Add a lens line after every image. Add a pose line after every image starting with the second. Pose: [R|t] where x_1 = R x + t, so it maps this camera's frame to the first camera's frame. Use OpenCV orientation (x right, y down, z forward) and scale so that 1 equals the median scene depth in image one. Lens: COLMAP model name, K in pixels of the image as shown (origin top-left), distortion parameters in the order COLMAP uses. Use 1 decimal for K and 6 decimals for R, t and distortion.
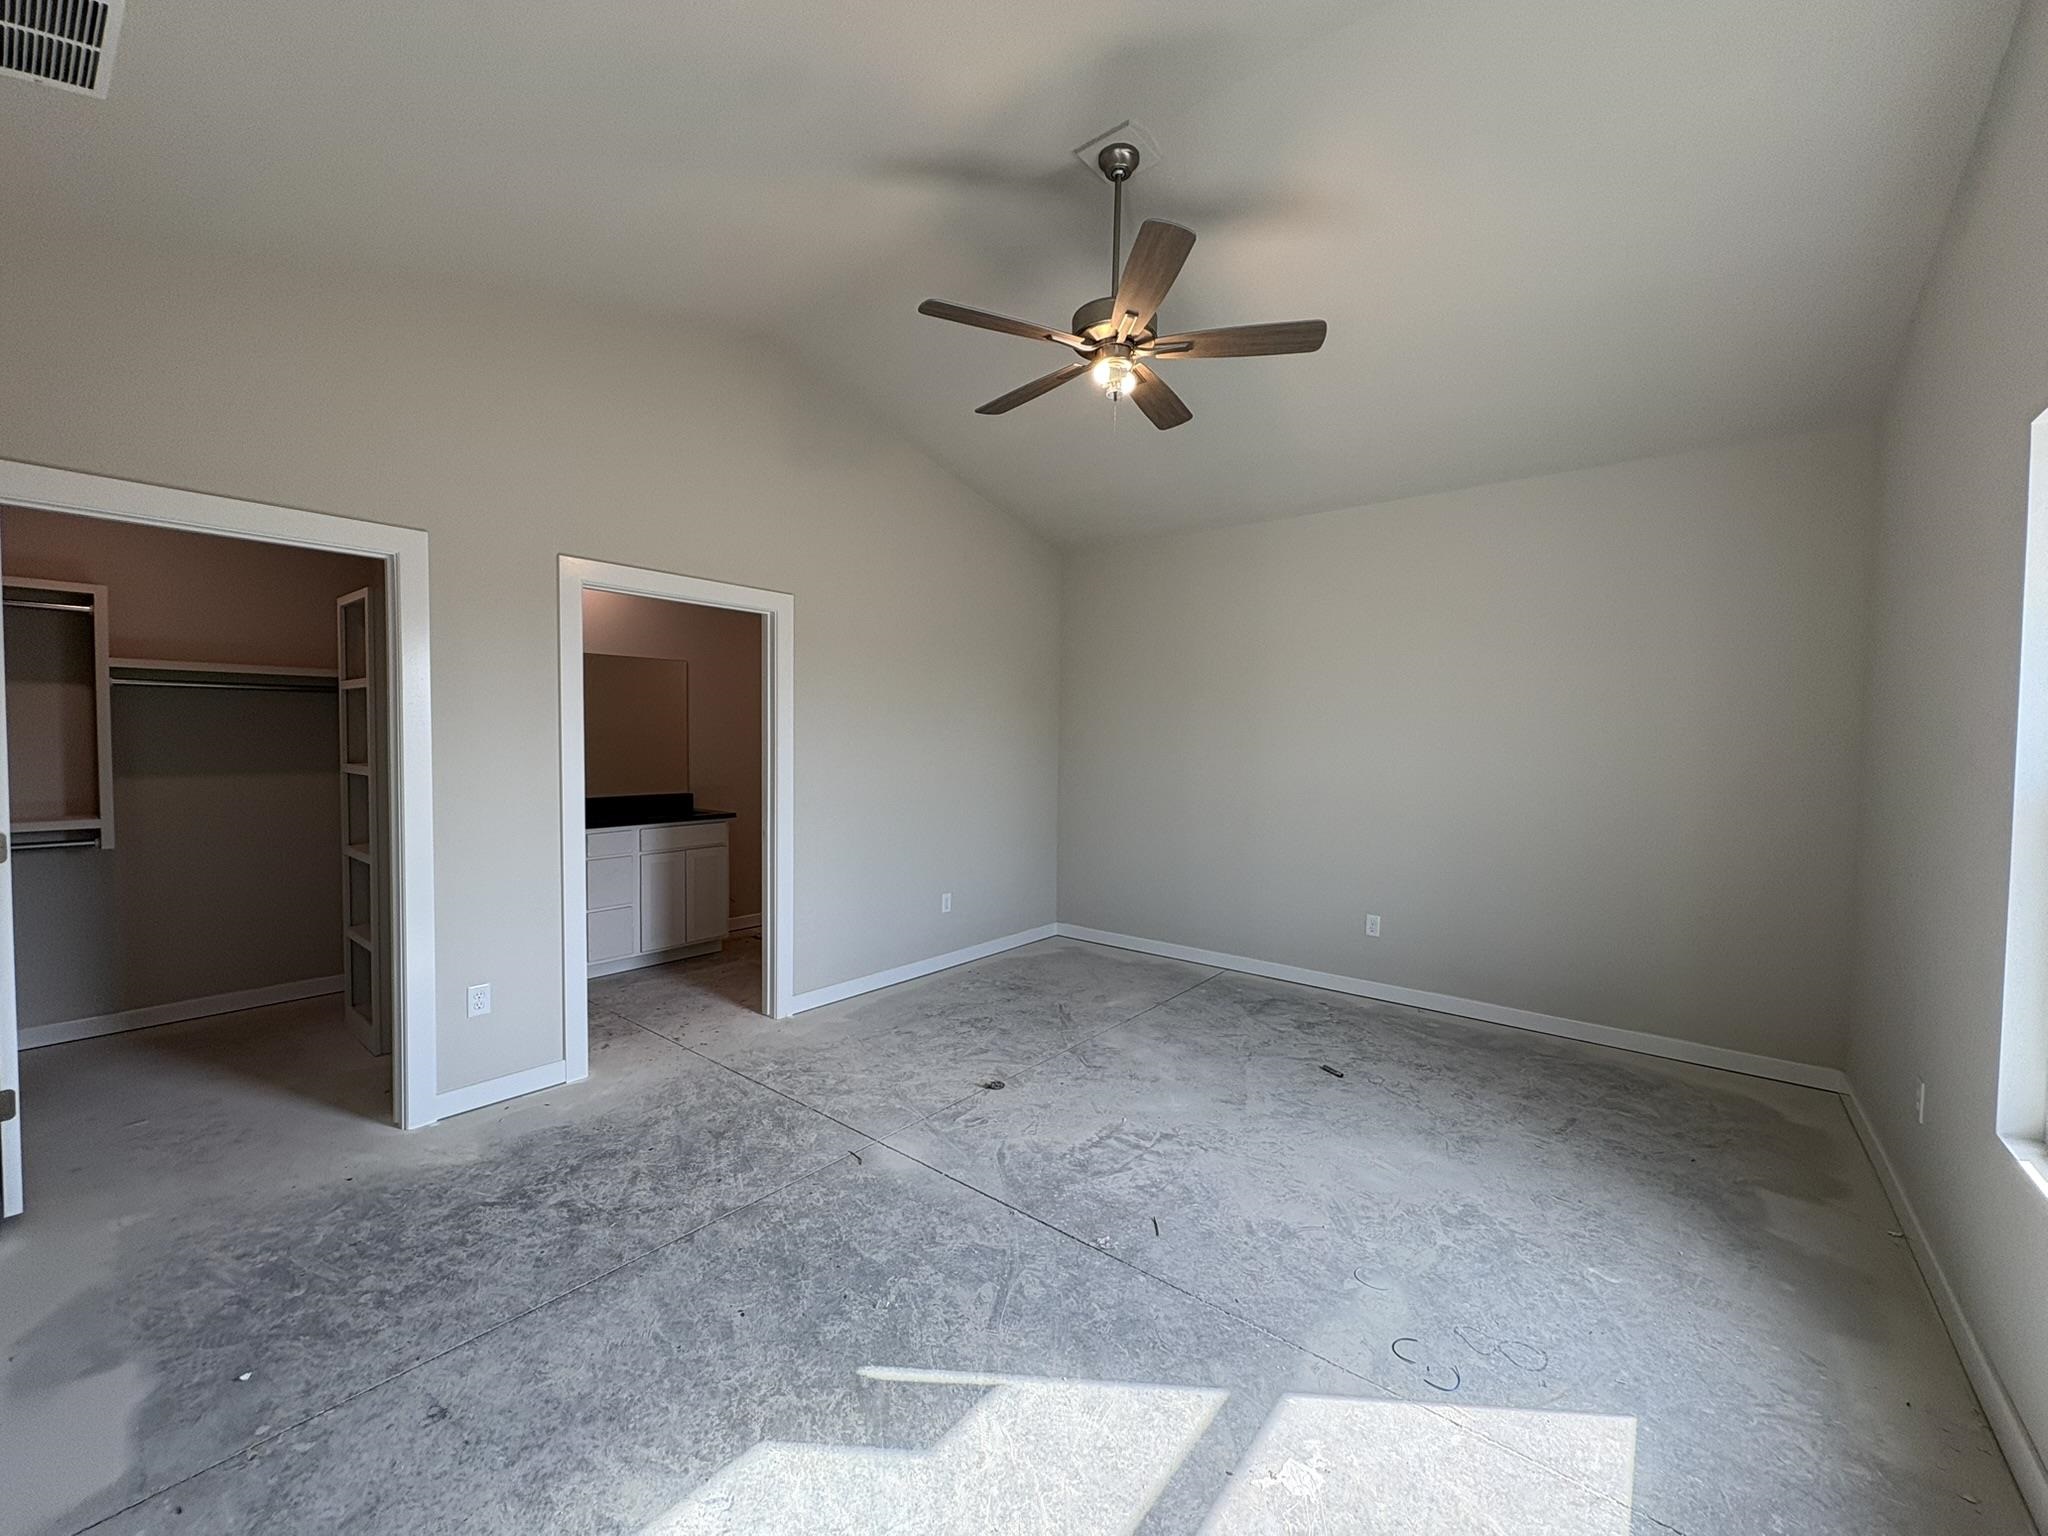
lens RADIAL K [[812.8, 0, 1024.0], [0, 812.8, 768.0], [0, 0, 1]] dist [-0.000125, -0.000120]
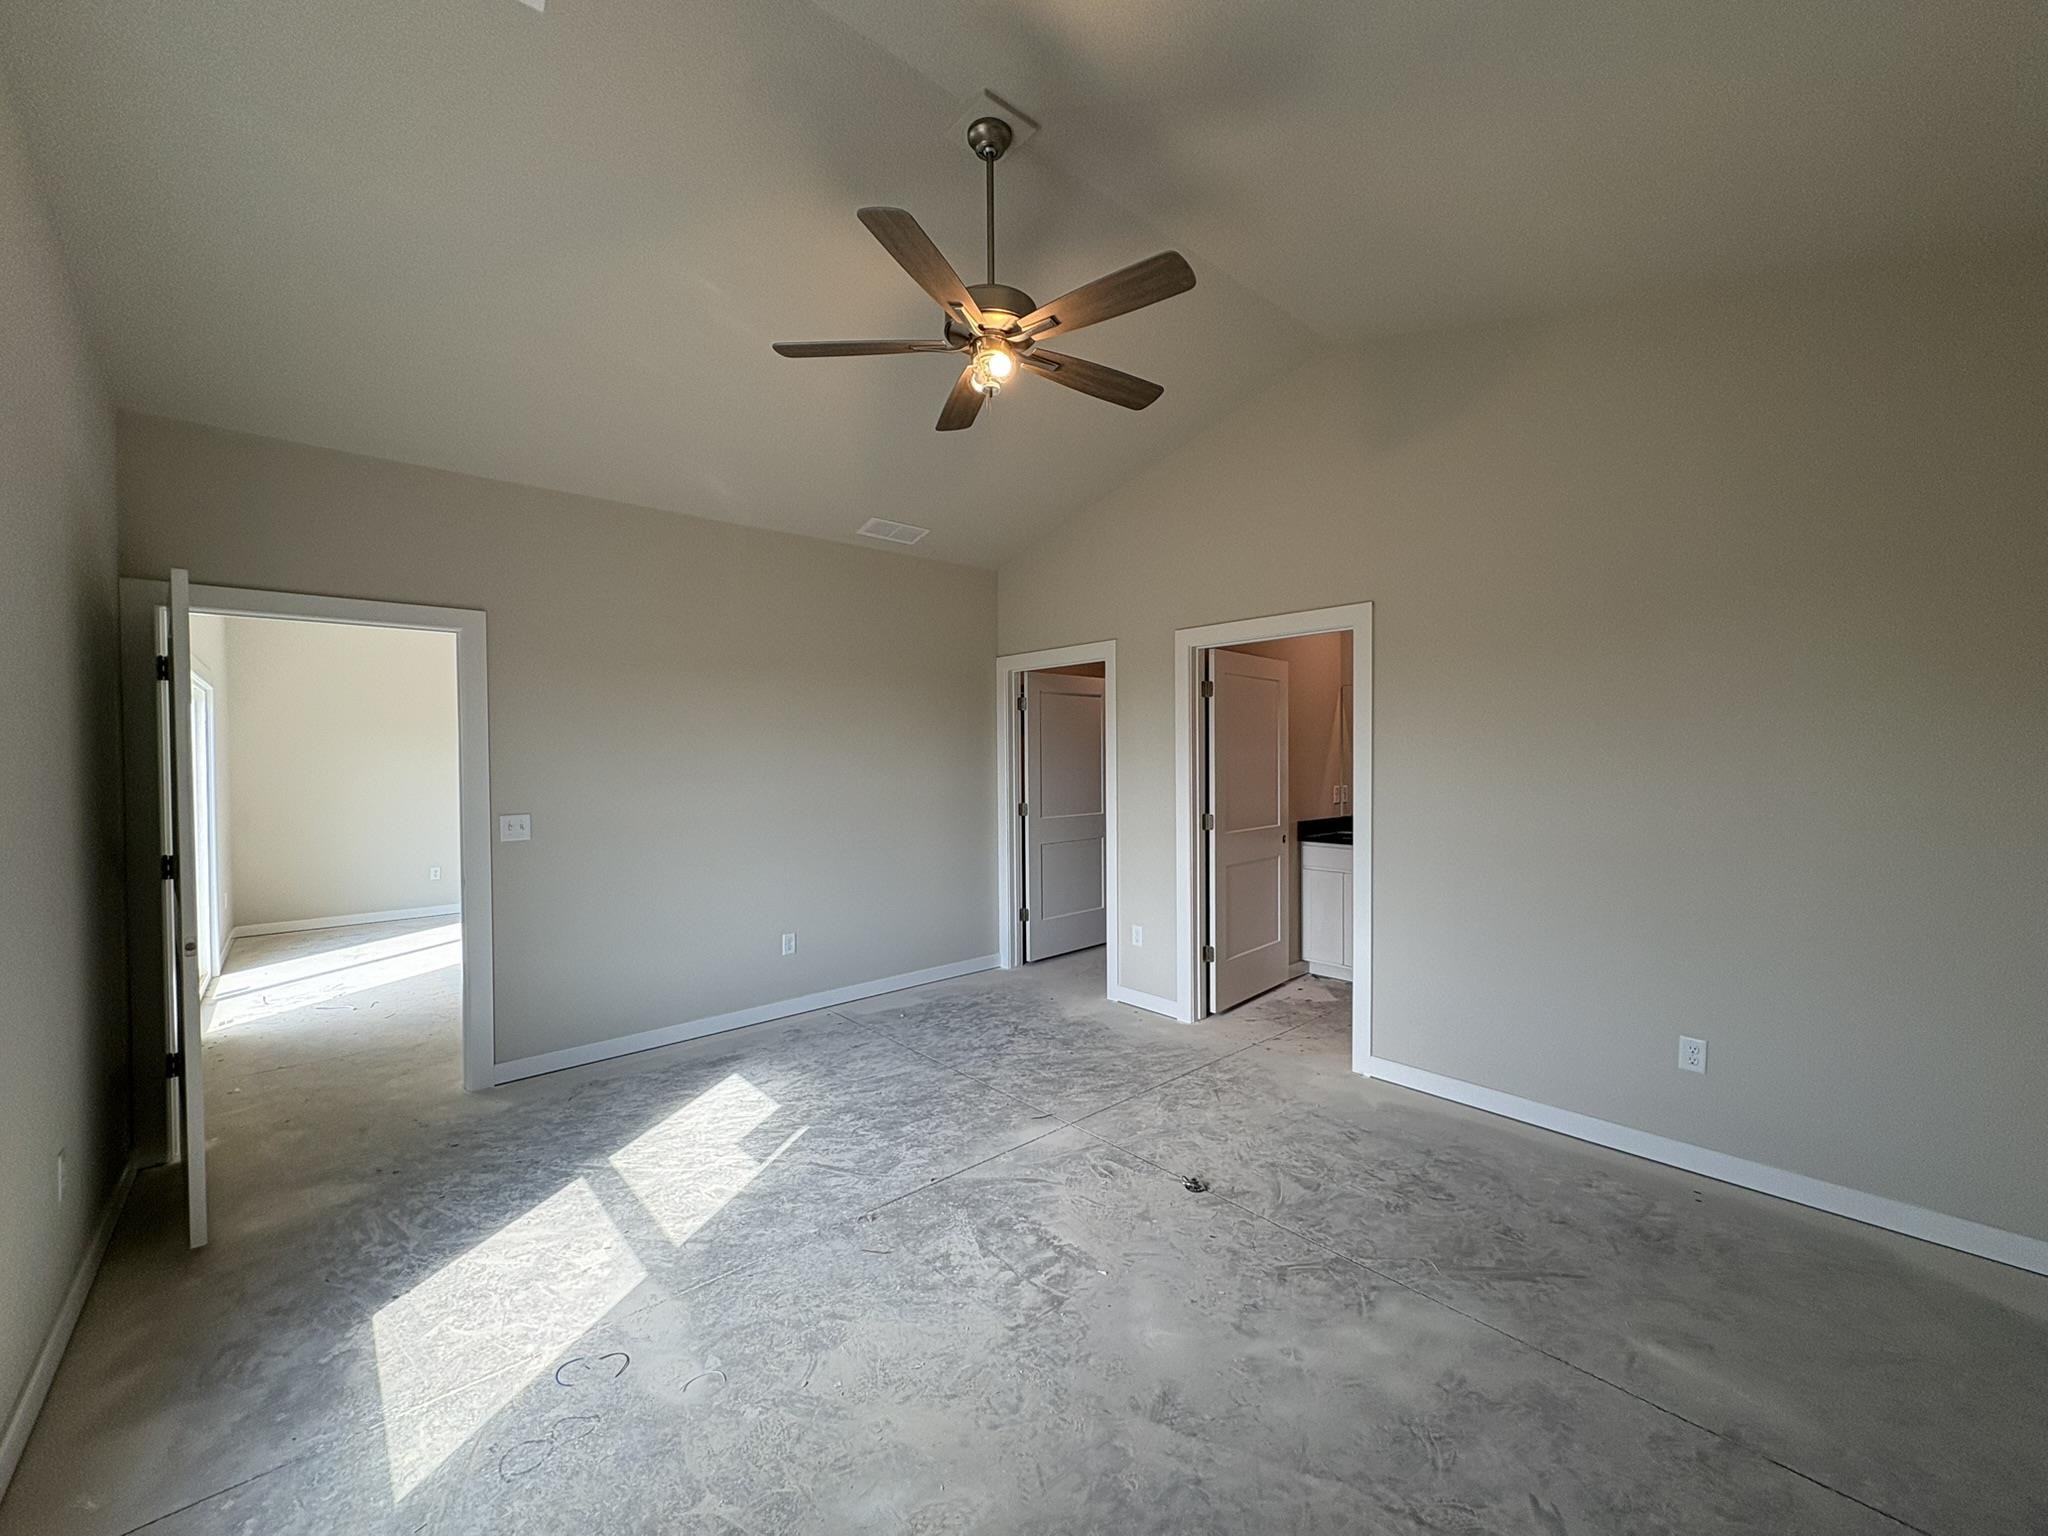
lens RADIAL K [[812.8, 0, 1024.0], [0, 812.8, 768.0], [0, 0, 1]] dist [-0.000125, -0.000120]
pose [[-0.165443, 0.003402, -0.986213, 0.983601], [-0.029915, 0.999517, 0.008466, -0.040663], [0.985765, 0.030904, -0.165262, 1.167641]]
